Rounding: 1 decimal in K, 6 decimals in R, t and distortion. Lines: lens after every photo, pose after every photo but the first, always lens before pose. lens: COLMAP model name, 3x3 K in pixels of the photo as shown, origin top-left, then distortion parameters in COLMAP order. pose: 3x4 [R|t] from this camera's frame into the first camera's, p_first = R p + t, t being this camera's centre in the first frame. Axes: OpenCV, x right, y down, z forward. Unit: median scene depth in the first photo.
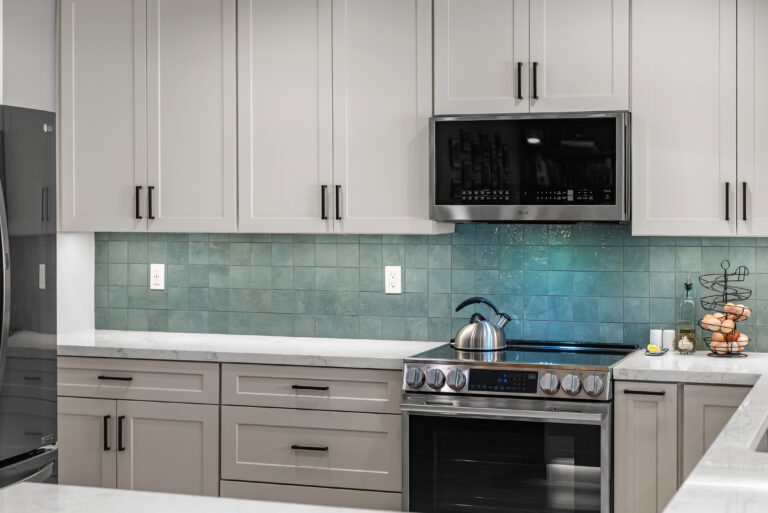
lens RADIAL K [[1369.6, 0, 382.5], [0, 1369.6, 219.4], [0, 0, 1]] dist [0.001029, -0.005718]
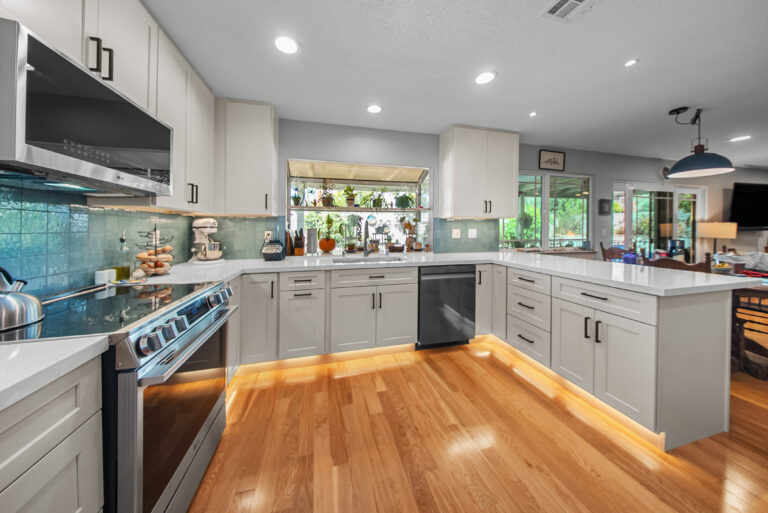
lens RADIAL K [[238.7, 0, 380.5], [0, 238.7, 229.1], [0, 0, 1]] dist [-0.000862, -0.000179]
pose [[-0.563607, -0.000030, 0.826043, -0.183682], [0.012354, 0.999888, 0.008465, 0.037663], [-0.825951, 0.014976, -0.563543, 0.919313]]
